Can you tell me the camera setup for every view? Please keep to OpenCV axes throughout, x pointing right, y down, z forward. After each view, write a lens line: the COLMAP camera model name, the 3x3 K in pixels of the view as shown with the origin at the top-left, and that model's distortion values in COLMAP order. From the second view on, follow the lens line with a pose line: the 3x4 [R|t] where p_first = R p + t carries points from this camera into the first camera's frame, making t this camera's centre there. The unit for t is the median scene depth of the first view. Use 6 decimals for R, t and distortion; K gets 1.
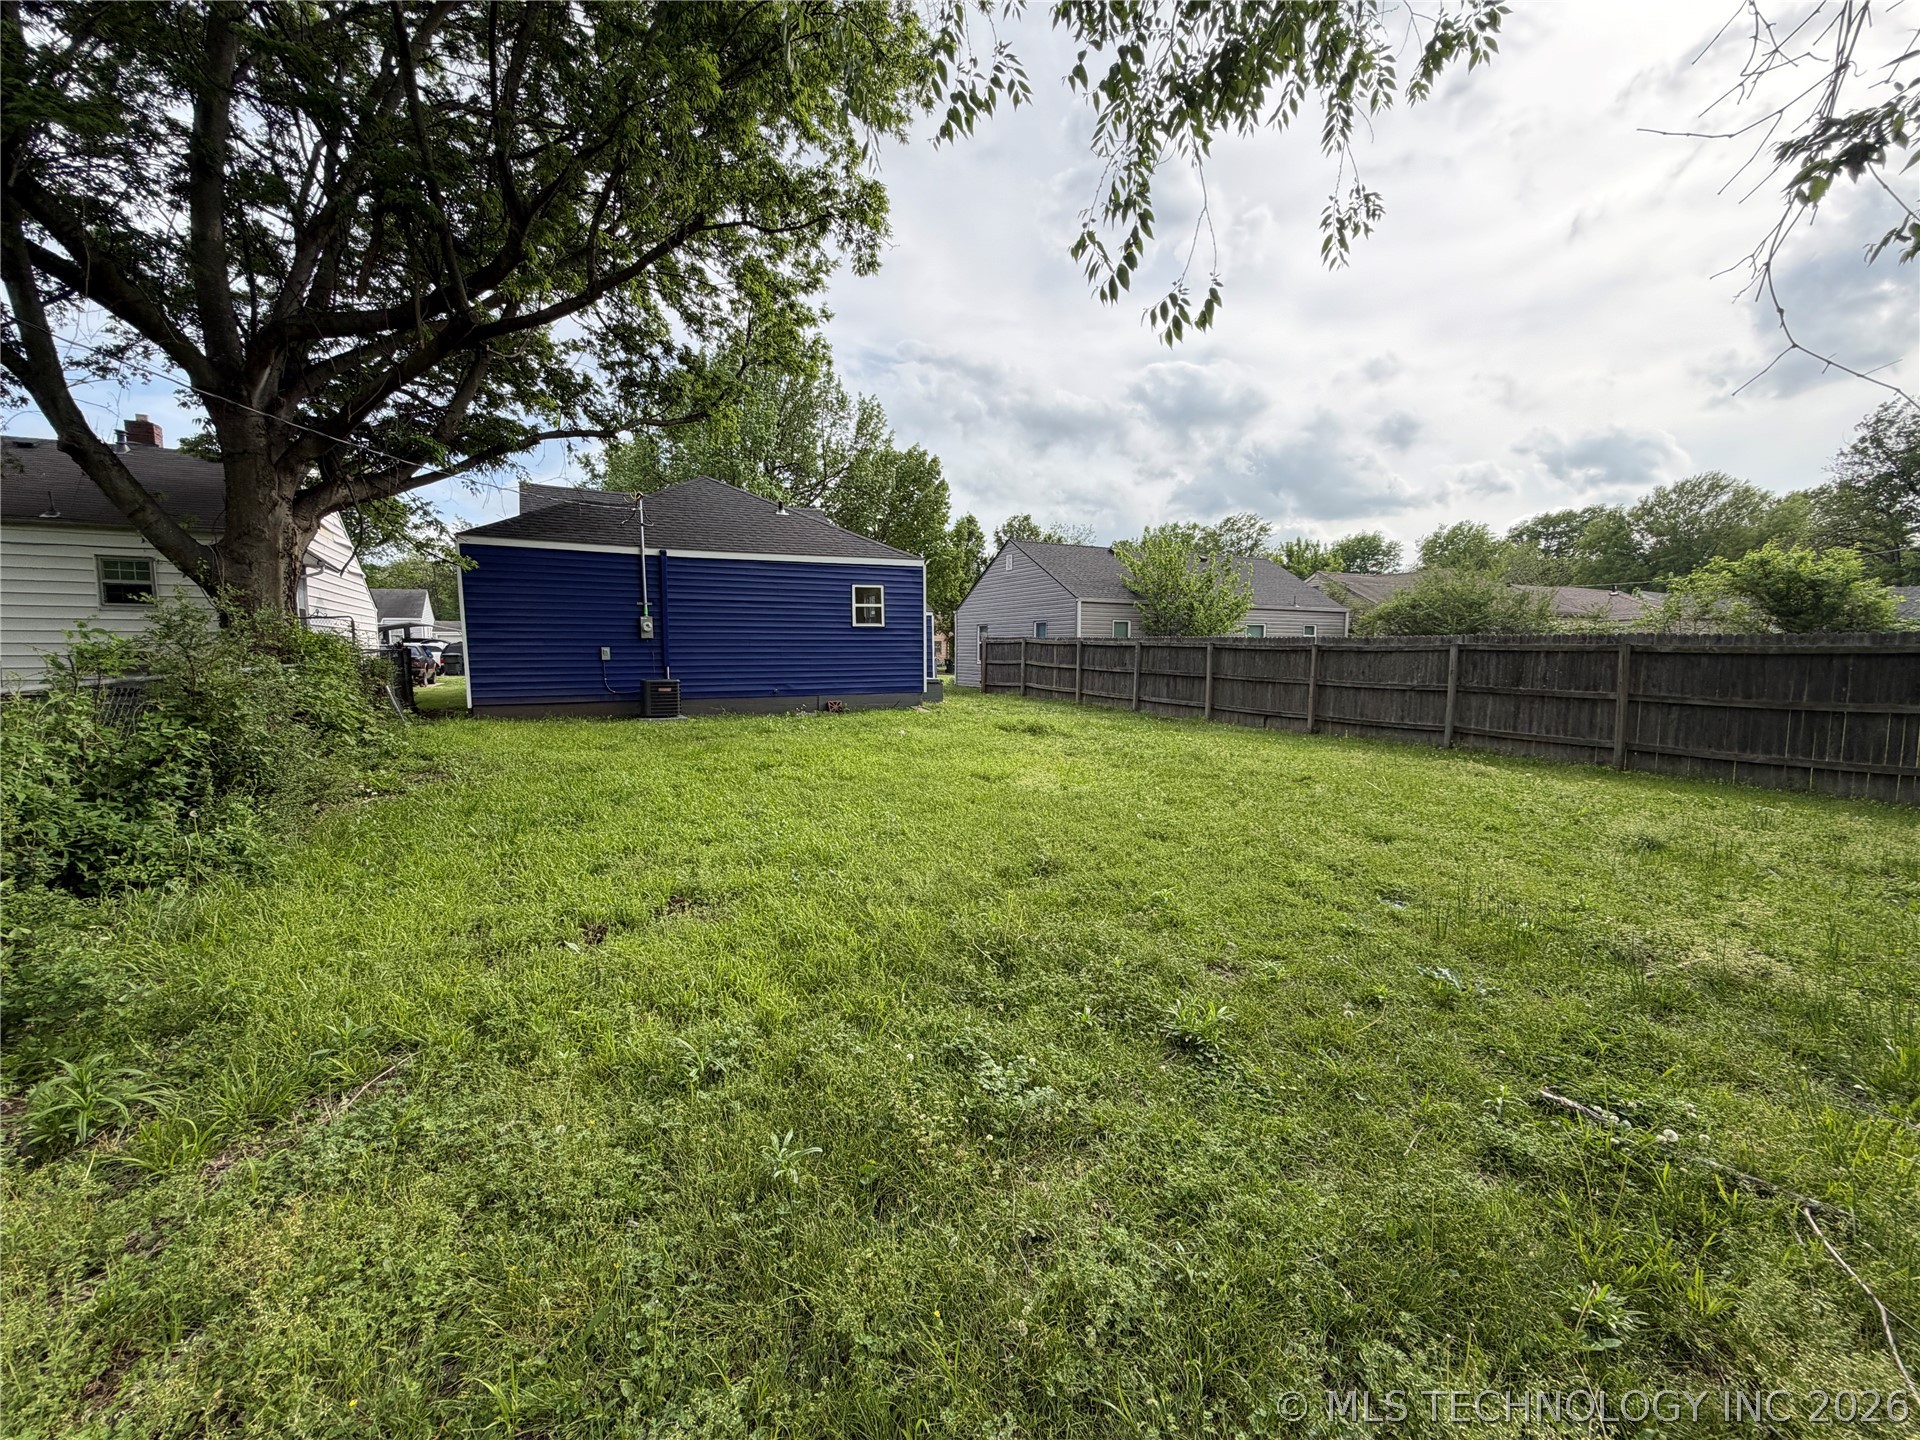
lens RADIAL K [[772.2, 0, 960.0], [0, 772.2, 720.0], [0, 0, 1]] dist [0.000987, -0.000264]
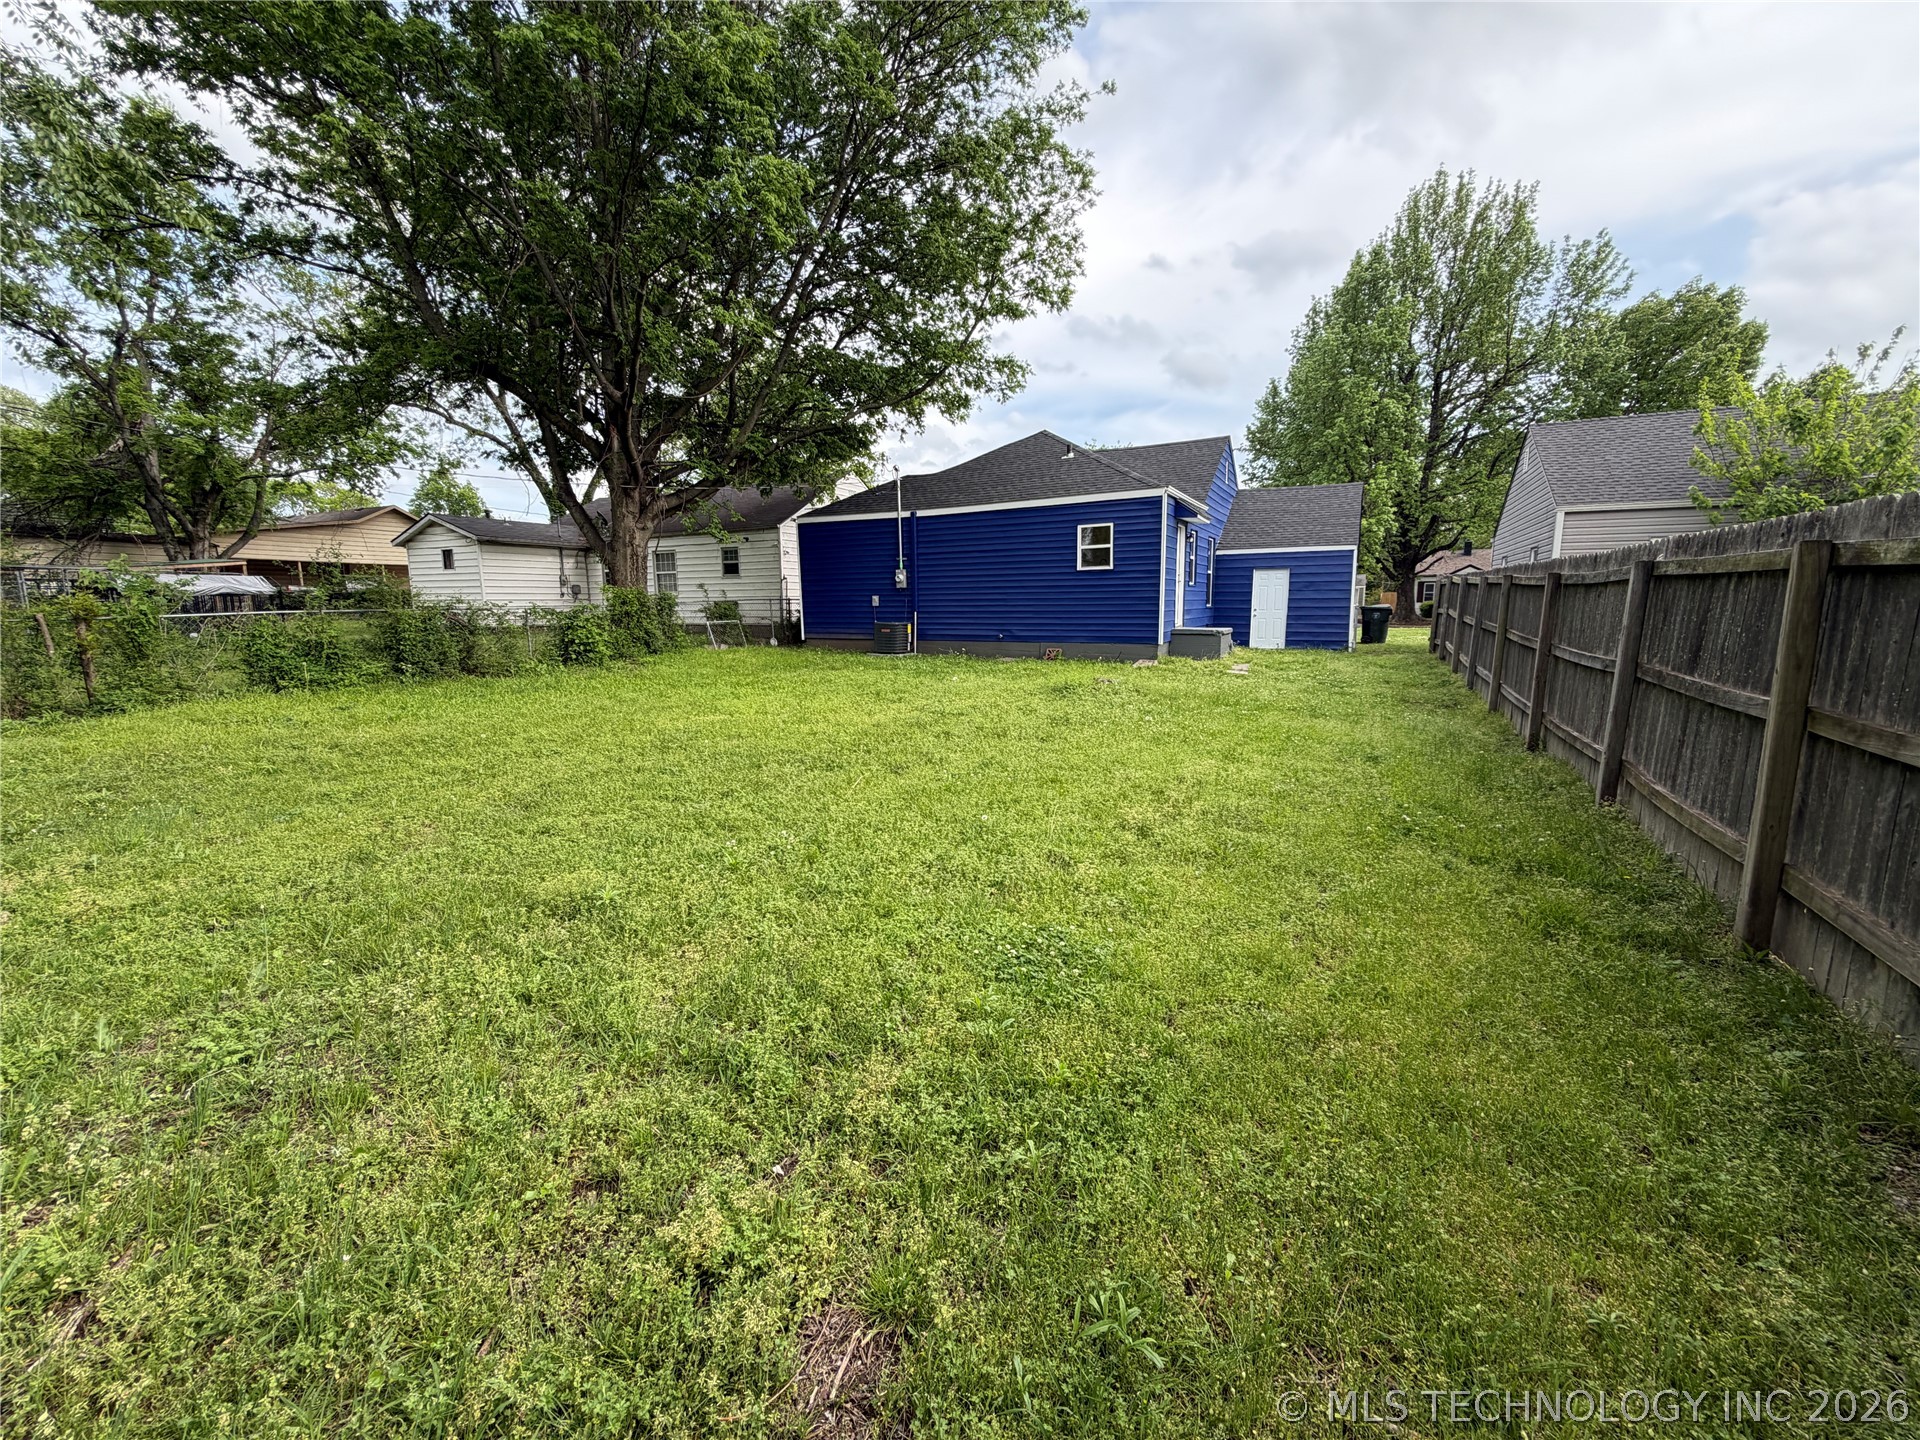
lens RADIAL K [[785.1, 0, 960.0], [0, 785.1, 720.0], [0, 0, 1]] dist [0.008532, 0.000016]
pose [[0.558597, 0.116116, -0.821271, 0.660053], [-0.068523, 0.993228, 0.093821, -0.021389], [0.826604, 0.003868, 0.562771, 0.376771]]
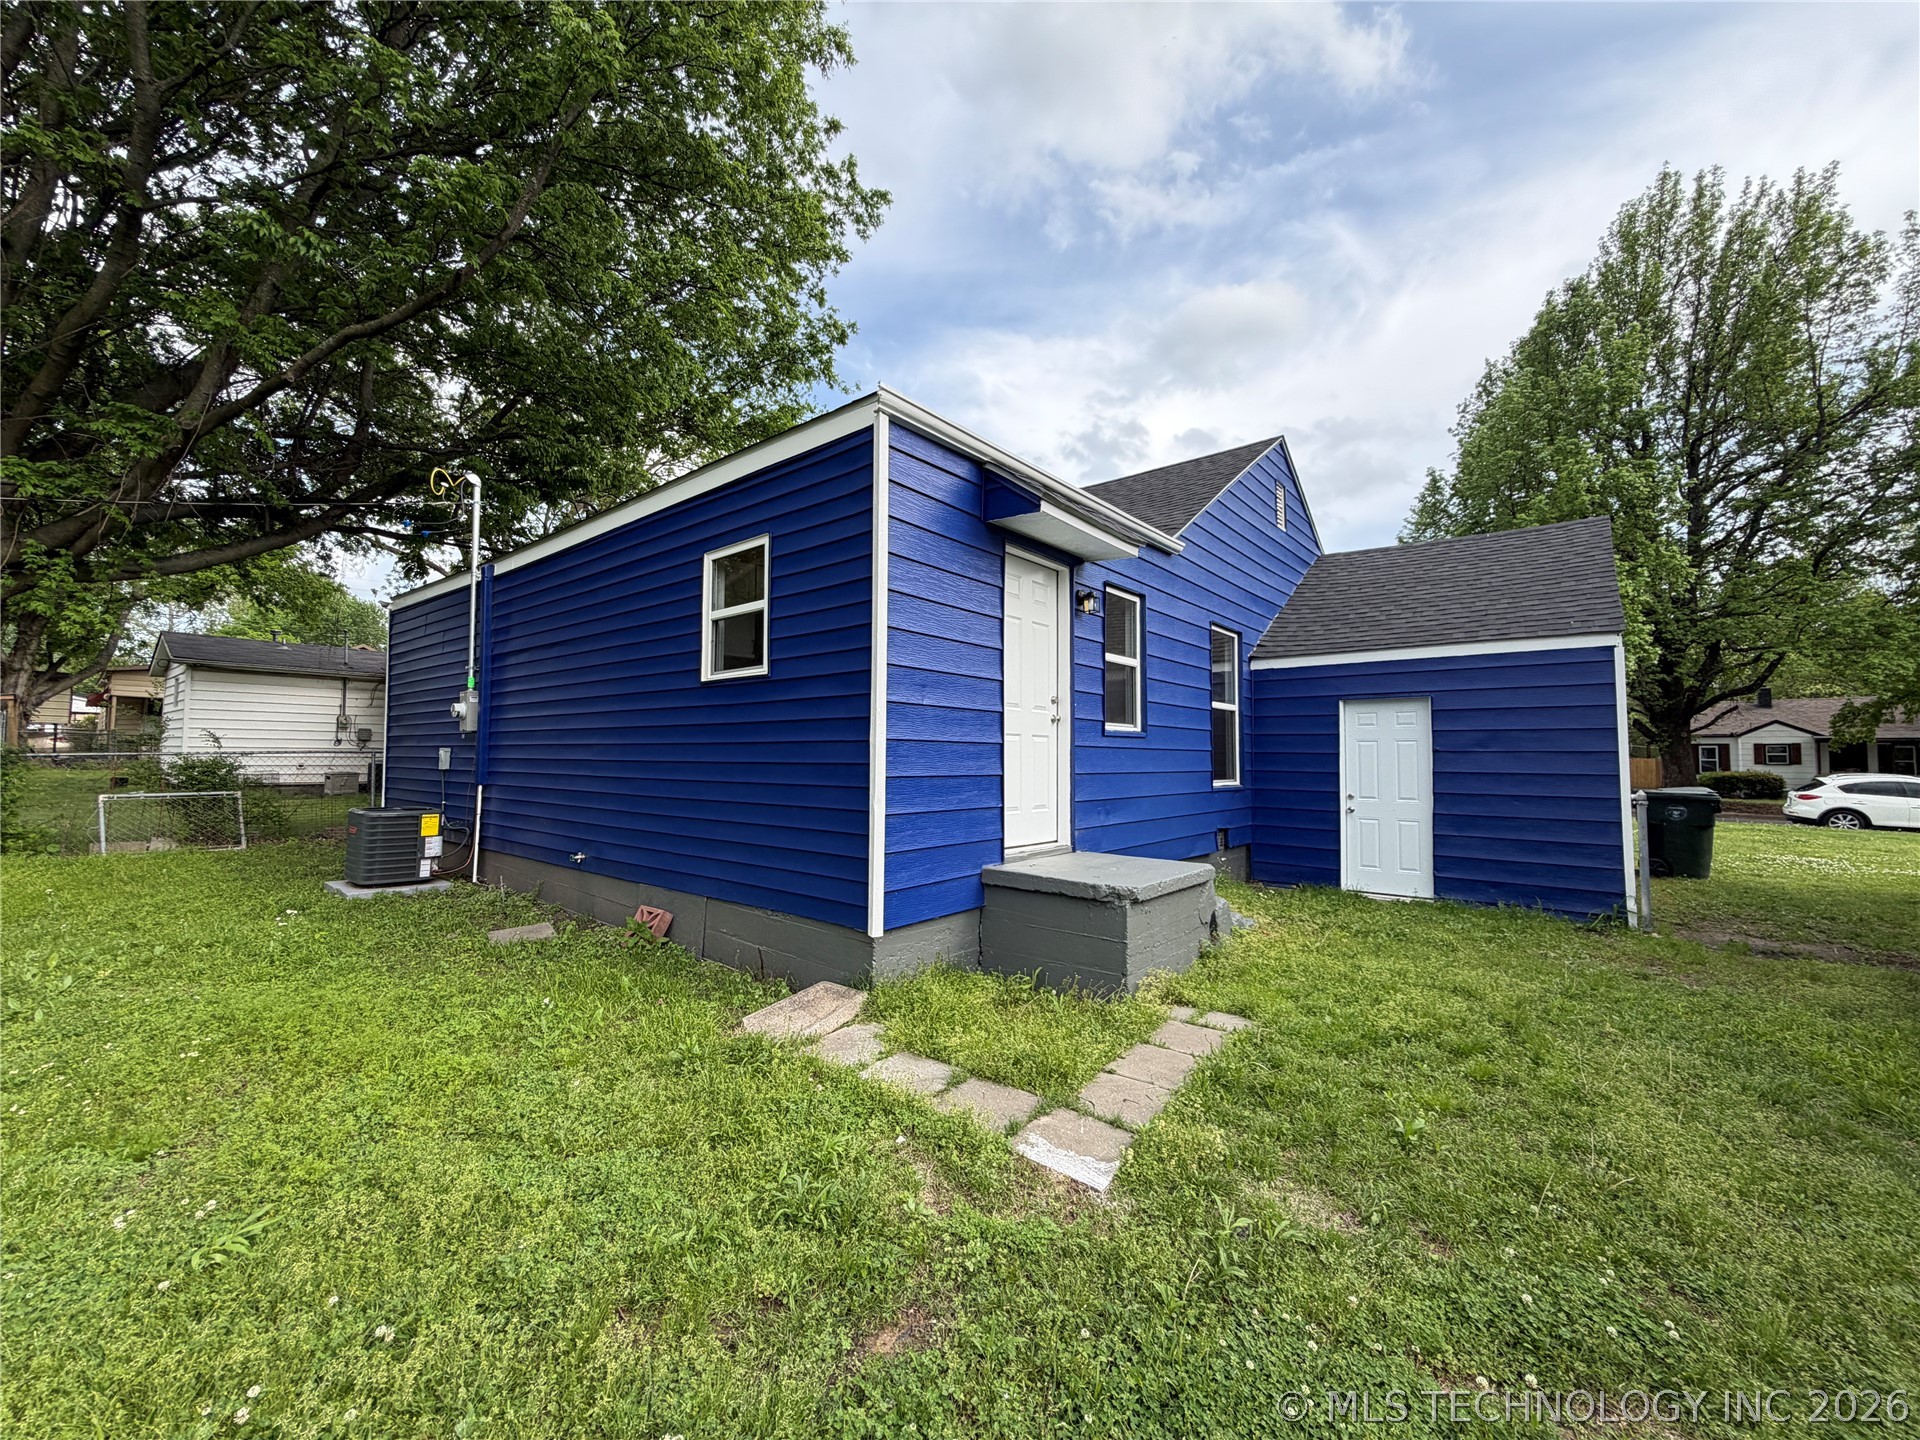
lens RADIAL K [[772.2, 0, 960.0], [0, 772.2, 720.0], [0, 0, 1]] dist [0.000987, -0.000264]
pose [[0.370462, -0.043530, -0.927827, 0.221265], [-0.096296, 0.991719, -0.084977, -0.098436], [0.923842, 0.120826, 0.363203, 1.093524]]
